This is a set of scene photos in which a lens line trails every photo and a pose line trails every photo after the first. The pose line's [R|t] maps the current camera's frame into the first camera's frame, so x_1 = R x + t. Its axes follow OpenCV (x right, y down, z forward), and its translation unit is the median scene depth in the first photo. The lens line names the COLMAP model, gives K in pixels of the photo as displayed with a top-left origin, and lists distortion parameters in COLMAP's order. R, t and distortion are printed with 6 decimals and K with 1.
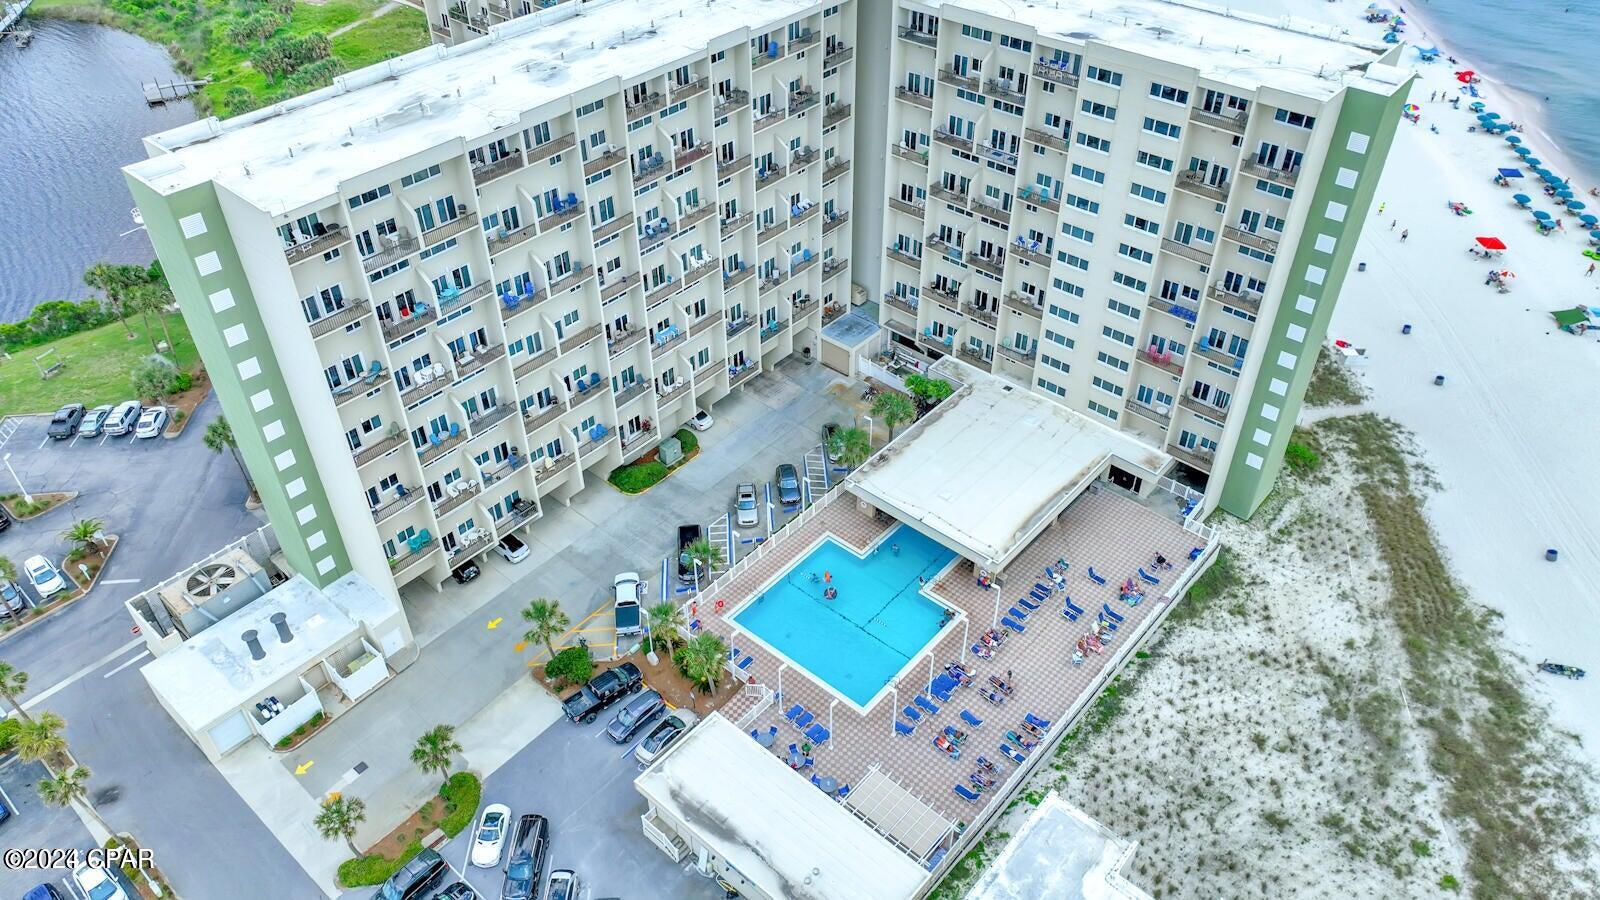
lens RADIAL K [[1120.3, 0, 799.2], [0, 1120.3, 443.1], [0, 0, 1]] dist [0.005179, 0.004674]
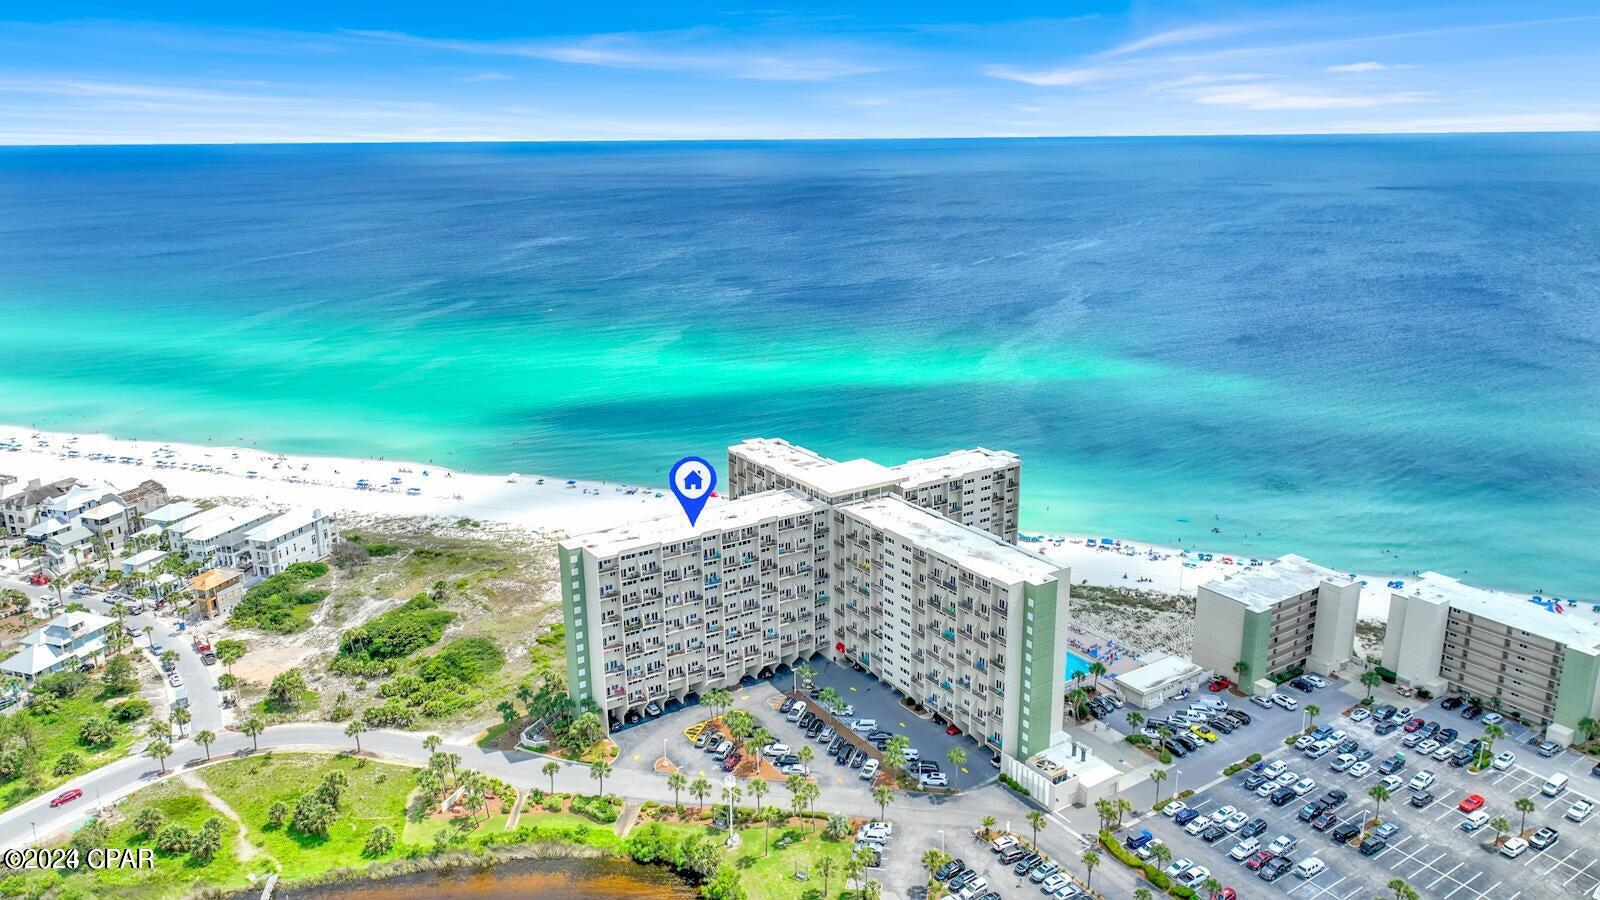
lens RADIAL K [[1120.3, 0, 799.2], [0, 1120.3, 443.1], [0, 0, 1]] dist [0.005179, 0.004674]
pose [[0.267771, -0.255357, 0.929027, -2.530933], [0.617770, 0.785448, 0.037834, -0.769409], [-0.739364, 0.563794, 0.368072, 0.145752]]
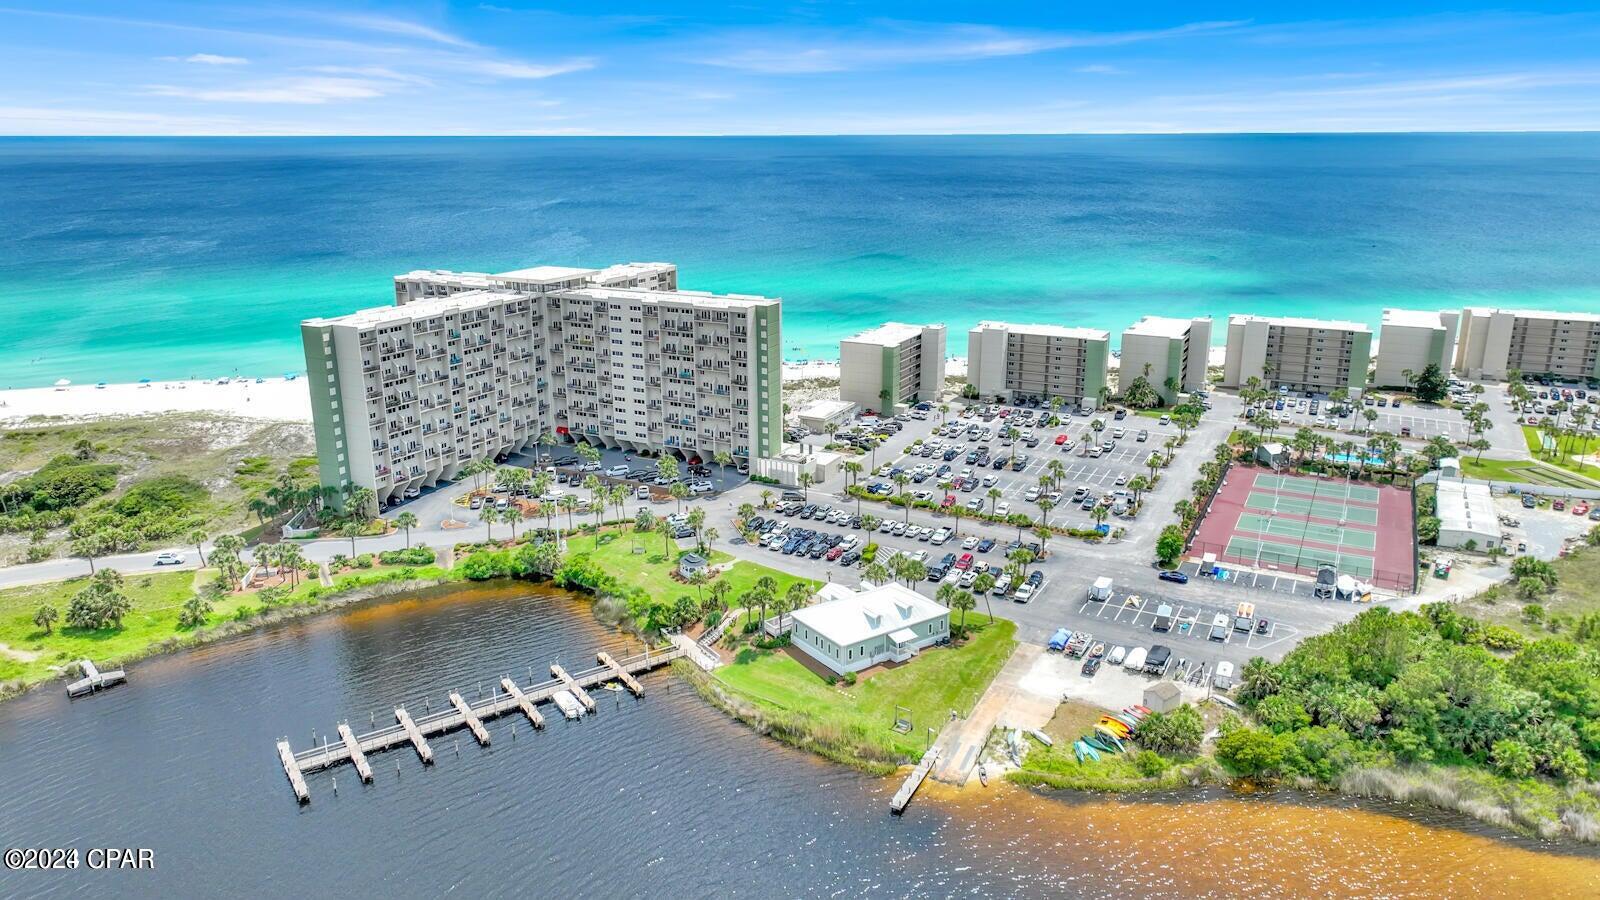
lens RADIAL K [[1120.3, 0, 799.2], [0, 1120.3, 443.1], [0, 0, 1]] dist [0.005179, 0.004674]
pose [[-0.238456, -0.254921, 0.937099, -3.029238], [0.618984, 0.703643, 0.348921, -0.833328], [-0.748330, 0.663251, -0.009996, 0.946460]]
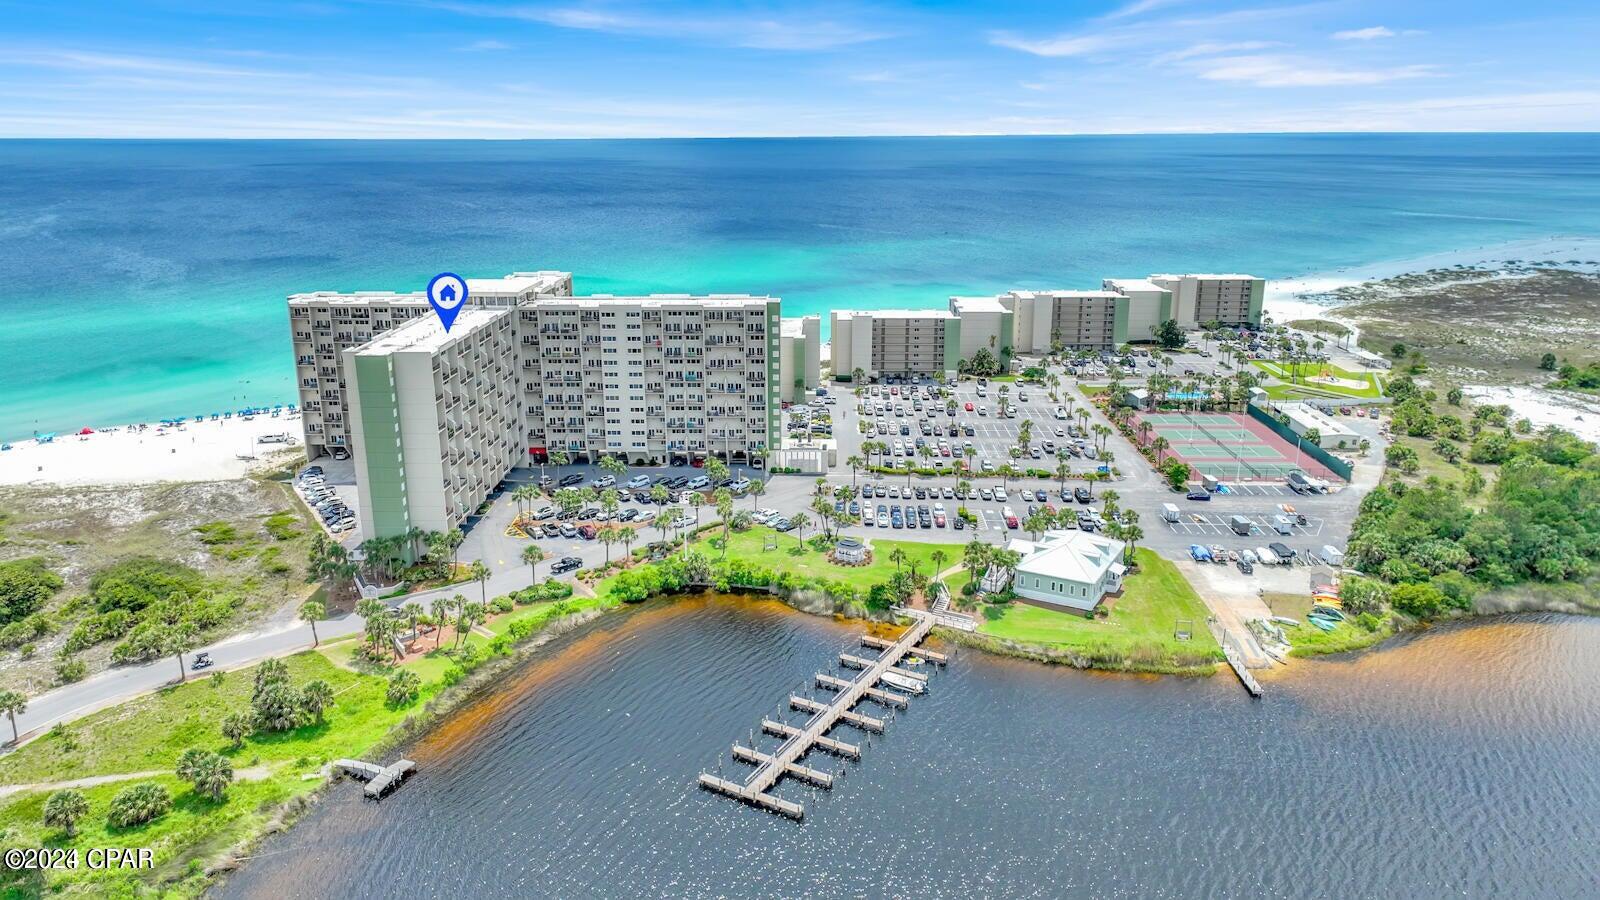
lens RADIAL K [[1120.3, 0, 799.2], [0, 1120.3, 443.1], [0, 0, 1]] dist [0.005179, 0.004674]
pose [[-0.641403, -0.197207, 0.741426, -2.576538], [0.491539, 0.636372, 0.594492, -1.564132], [-0.589060, 0.745748, -0.311236, 1.836581]]
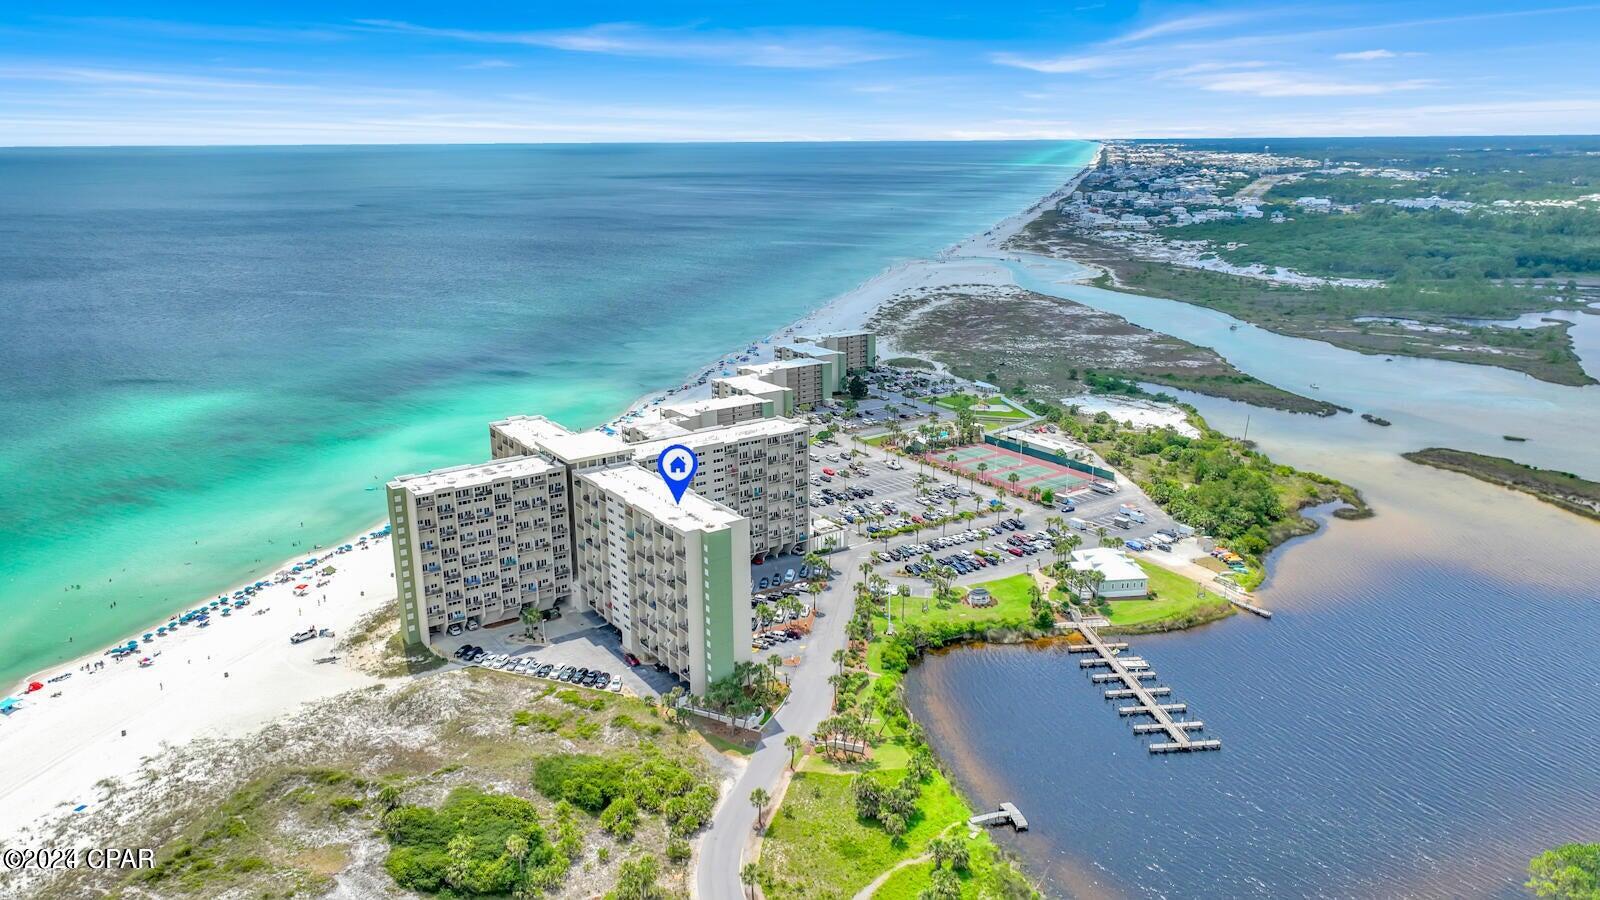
lens RADIAL K [[1120.3, 0, 799.2], [0, 1120.3, 443.1], [0, 0, 1]] dist [0.005179, 0.004674]
pose [[-0.972174, -0.048985, 0.229080, -1.222577], [0.158293, 0.583498, 0.796538, -2.901787], [-0.172686, 0.810636, -0.559508, 2.750282]]
